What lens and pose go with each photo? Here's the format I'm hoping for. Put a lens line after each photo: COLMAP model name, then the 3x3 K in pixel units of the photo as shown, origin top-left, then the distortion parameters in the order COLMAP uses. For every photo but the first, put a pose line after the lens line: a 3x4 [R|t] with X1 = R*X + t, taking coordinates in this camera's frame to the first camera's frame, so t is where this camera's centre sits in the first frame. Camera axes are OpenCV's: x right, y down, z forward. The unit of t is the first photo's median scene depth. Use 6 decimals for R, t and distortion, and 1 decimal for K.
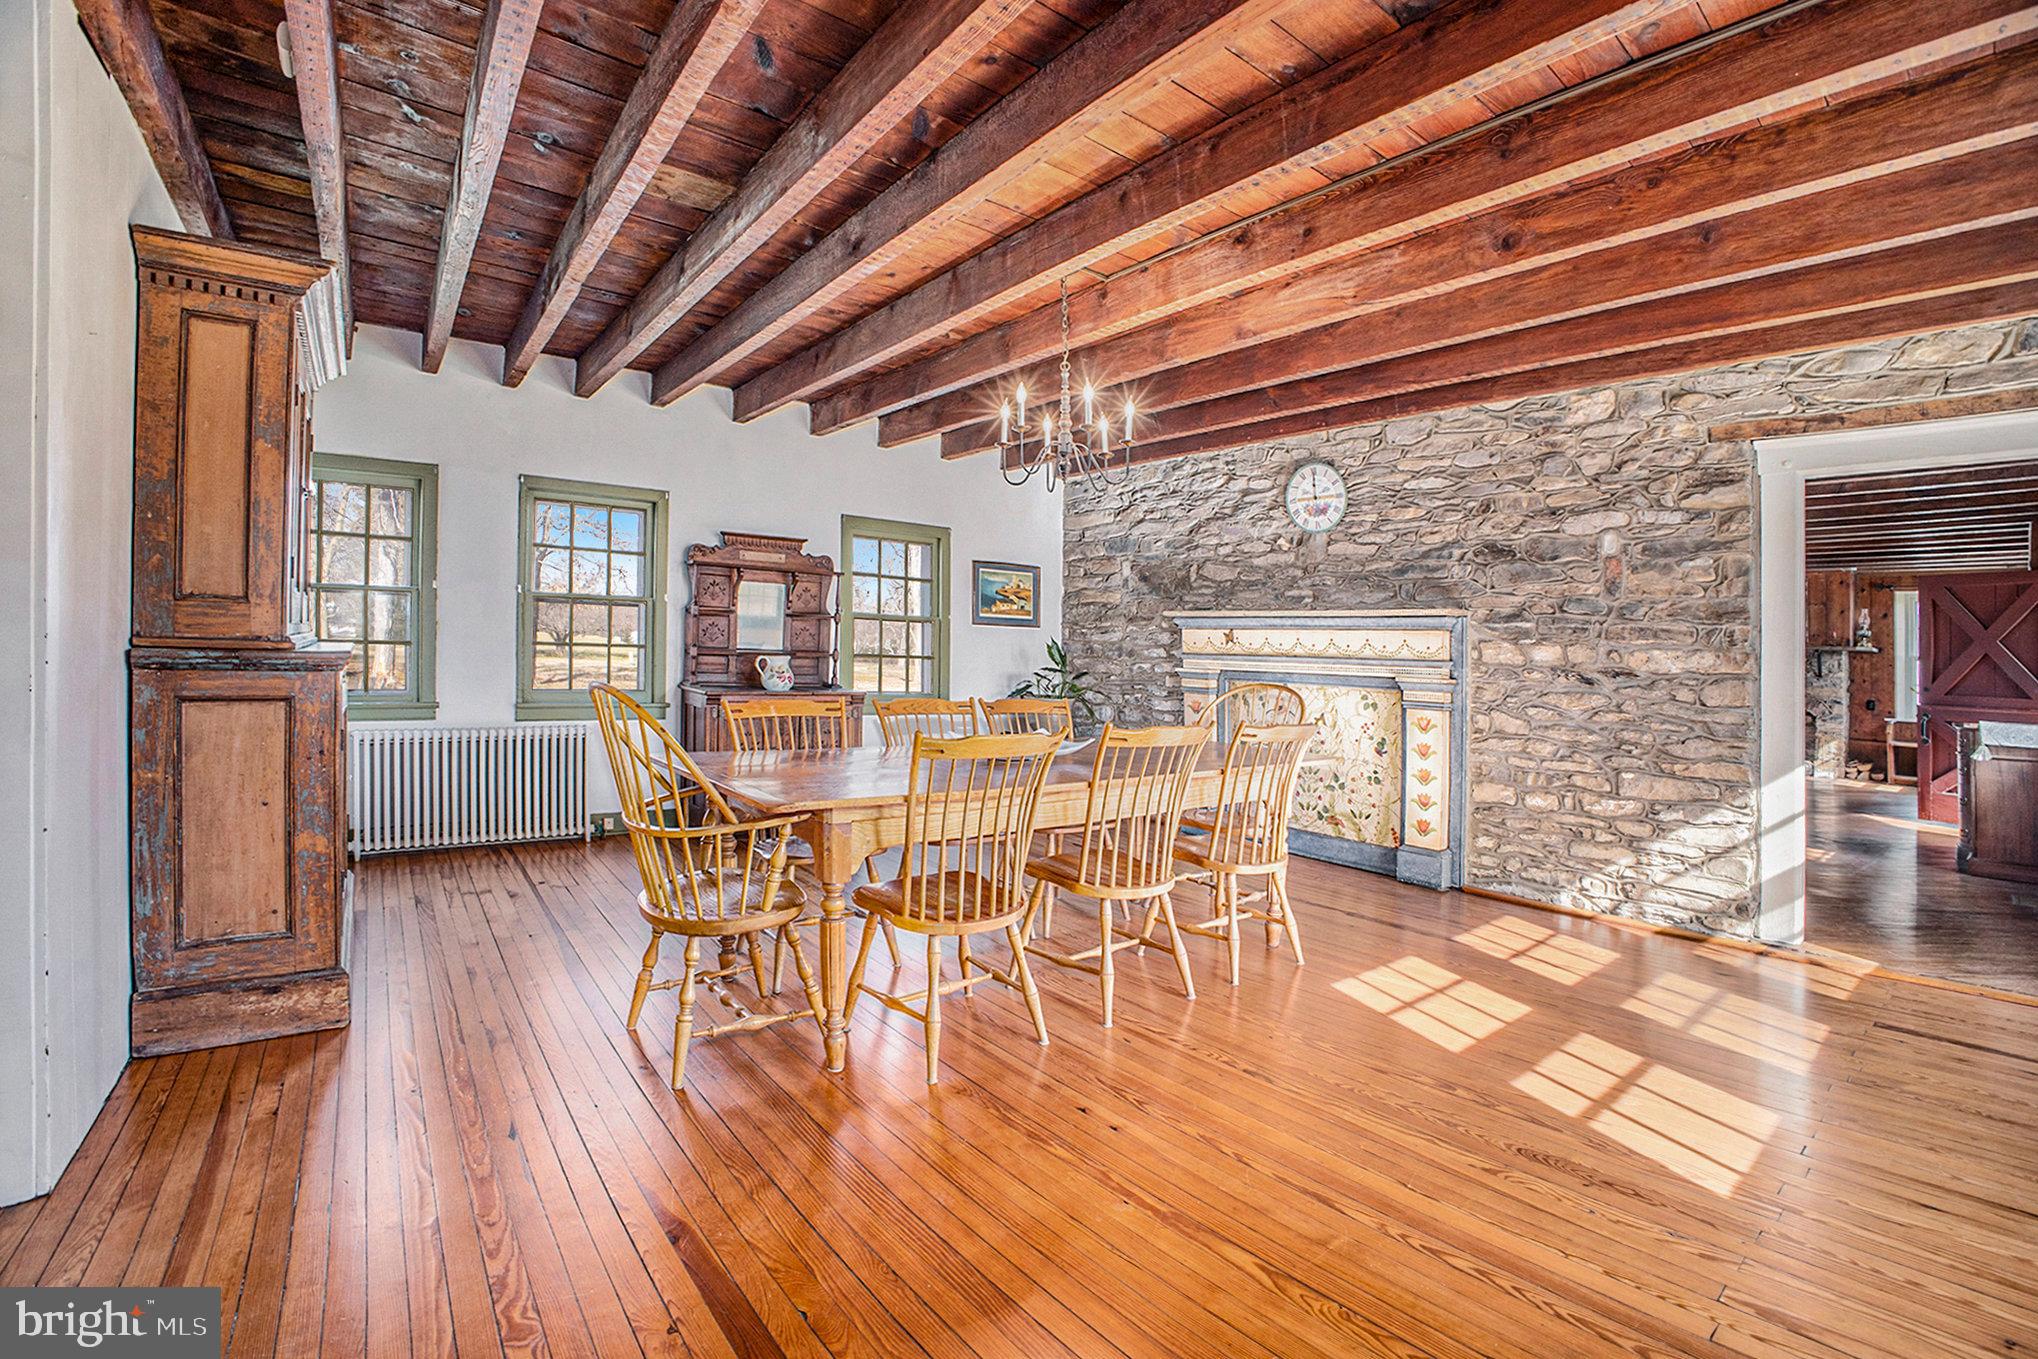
lens RADIAL K [[938.2, 0, 1019.0], [0, 938.2, 679.5], [0, 0, 1]] dist [-0.070125, 0.030454]
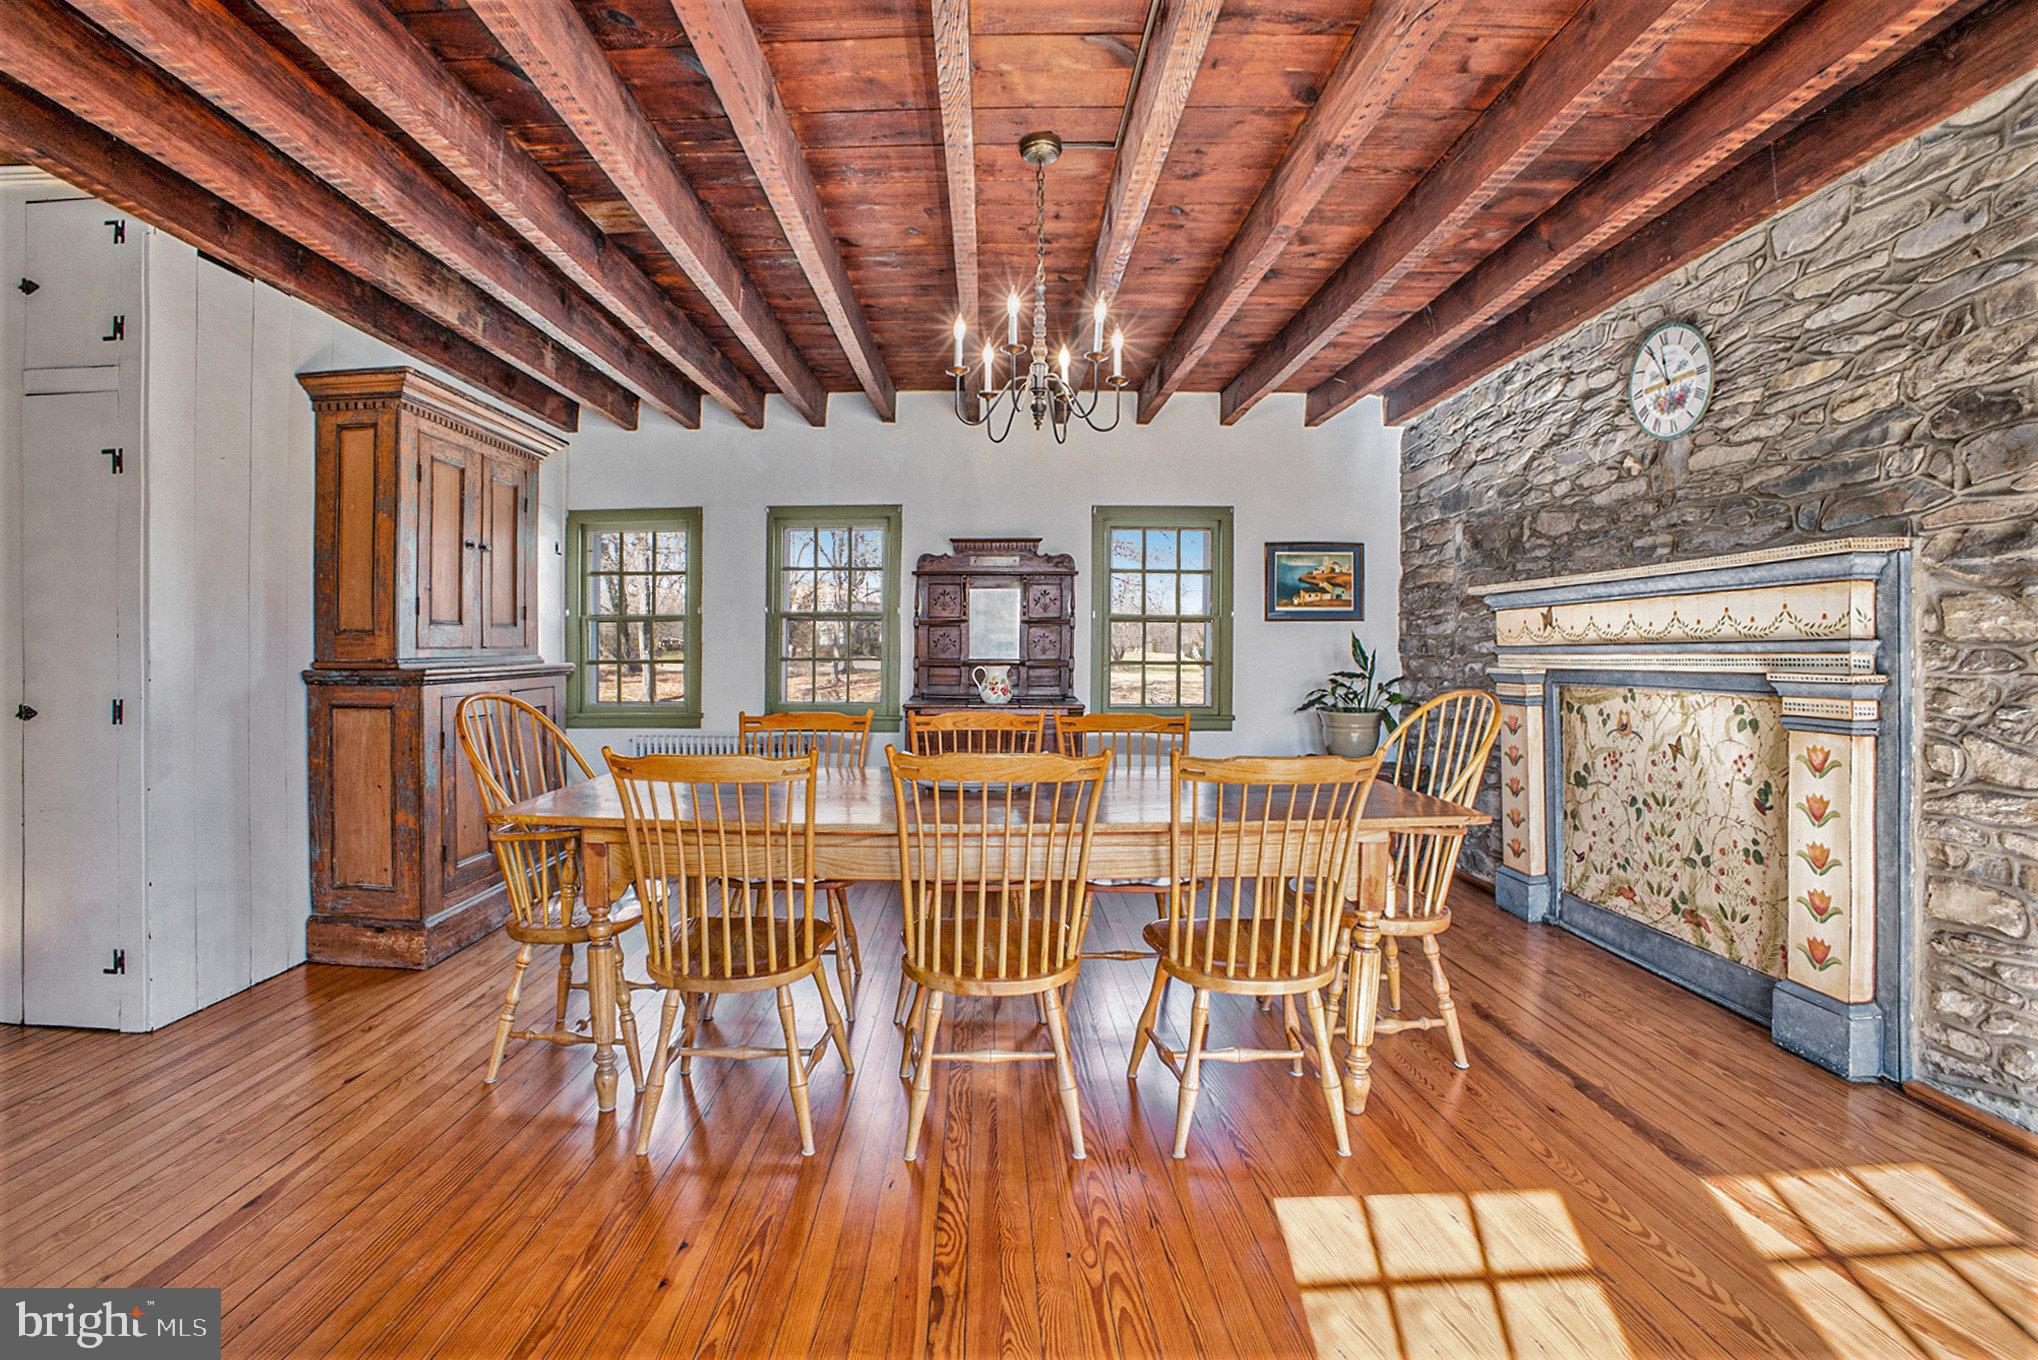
lens RADIAL K [[950.9, 0, 1019.0], [0, 950.9, 680.0], [0, 0, 1]] dist [-0.084473, 0.032286]
pose [[0.778340, -0.018505, -0.627570, 0.367349], [0.008279, 0.999781, -0.019211, 0.007828], [0.627788, 0.009757, 0.778323, 0.274813]]
